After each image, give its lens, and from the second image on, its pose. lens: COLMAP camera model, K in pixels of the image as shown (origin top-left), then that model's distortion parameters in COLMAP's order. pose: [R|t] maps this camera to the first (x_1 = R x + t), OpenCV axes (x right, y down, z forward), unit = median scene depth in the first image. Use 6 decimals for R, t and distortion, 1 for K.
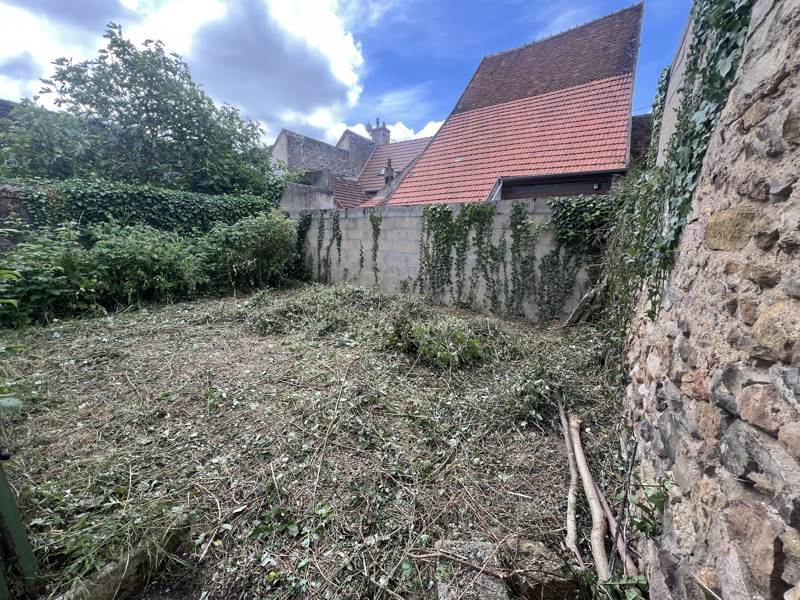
lens RADIAL K [[315.0, 0, 395.8], [0, 315.0, 305.4], [0, 0, 1]] dist [0.001502, 0.000247]
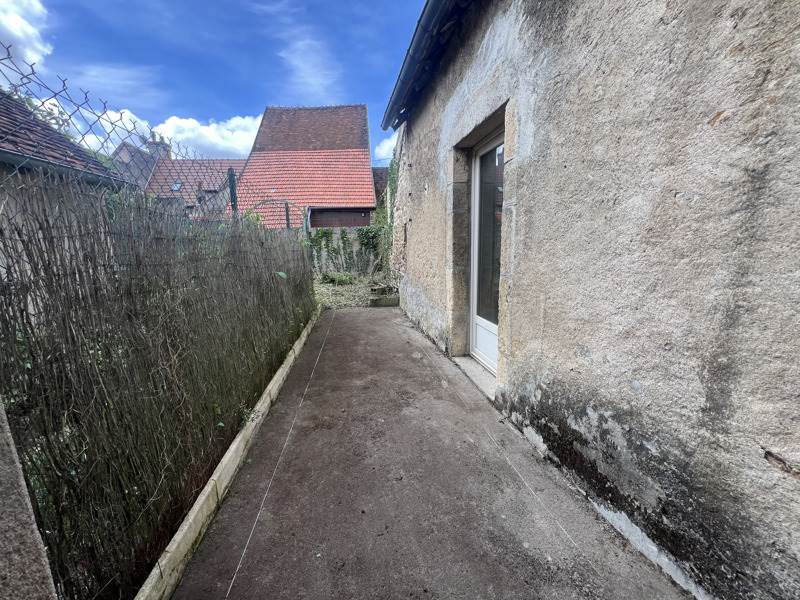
lens RADIAL K [[315.0, 0, 400.9], [0, 315.0, 298.9], [0, 0, 1]] dist [0.001502, 0.000247]
pose [[0.774359, -0.145780, 0.615724, -0.689052], [0.173064, 0.984788, 0.015508, 0.195548], [-0.608619, 0.094551, 0.787809, -0.915279]]
